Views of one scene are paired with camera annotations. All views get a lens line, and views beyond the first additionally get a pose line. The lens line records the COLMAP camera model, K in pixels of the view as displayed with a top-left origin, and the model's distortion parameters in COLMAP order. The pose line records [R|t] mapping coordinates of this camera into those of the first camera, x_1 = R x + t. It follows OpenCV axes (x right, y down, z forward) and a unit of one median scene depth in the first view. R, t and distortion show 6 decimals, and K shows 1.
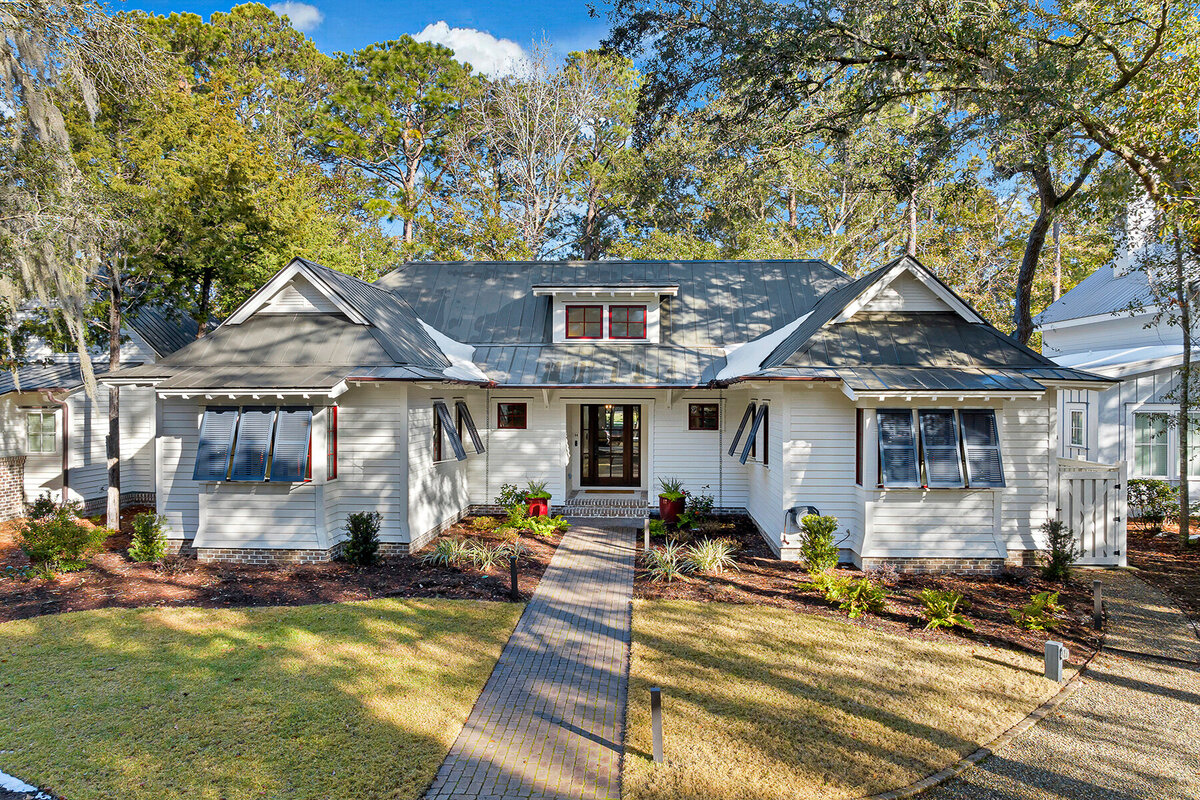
lens RADIAL K [[867.0, 0, 600.0], [0, 867.0, 400.0], [0, 0, 1]] dist [-0.035382, 0.000572]
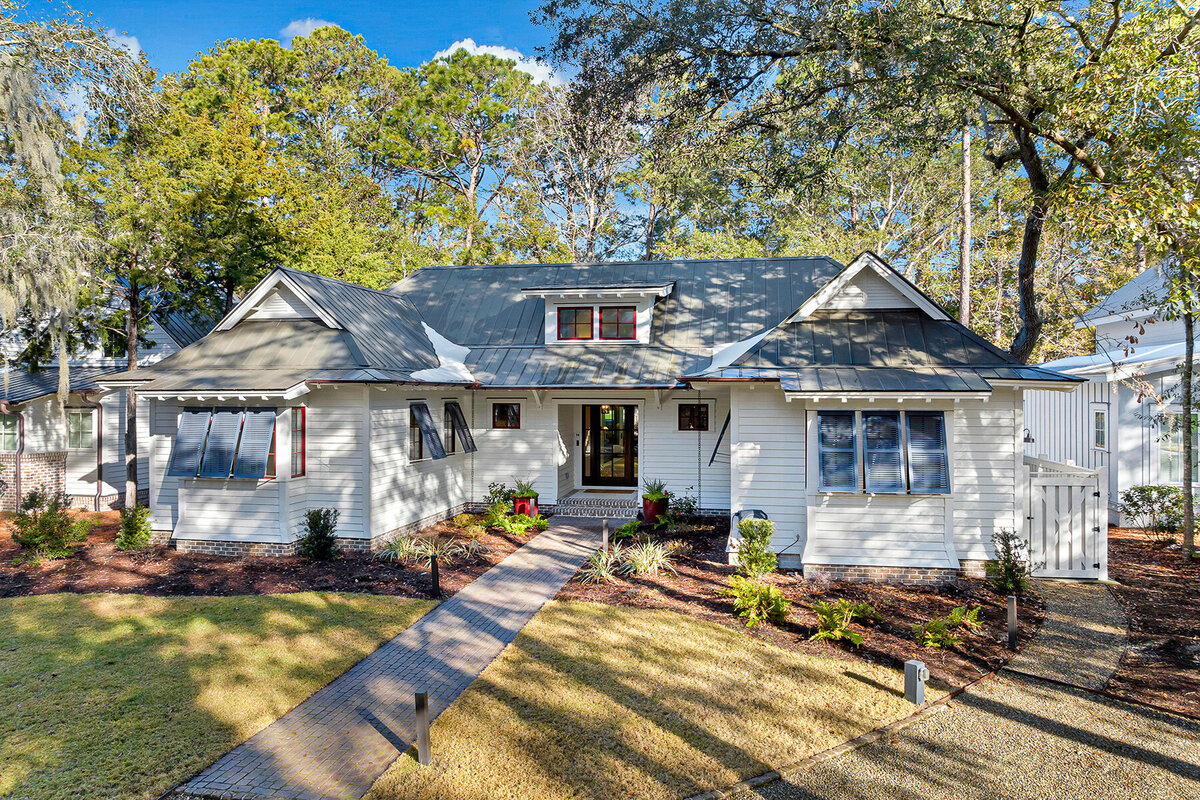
lens RADIAL K [[855.4, 0, 600.0], [0, 855.4, 389.1], [0, 0, 1]] dist [-0.037202, 0.004283]
pose [[0.991226, -0.002258, -0.132155, 0.196396], [0.000895, 0.999946, -0.010375, -0.003762], [0.132171, 0.010166, 0.991175, 0.020016]]
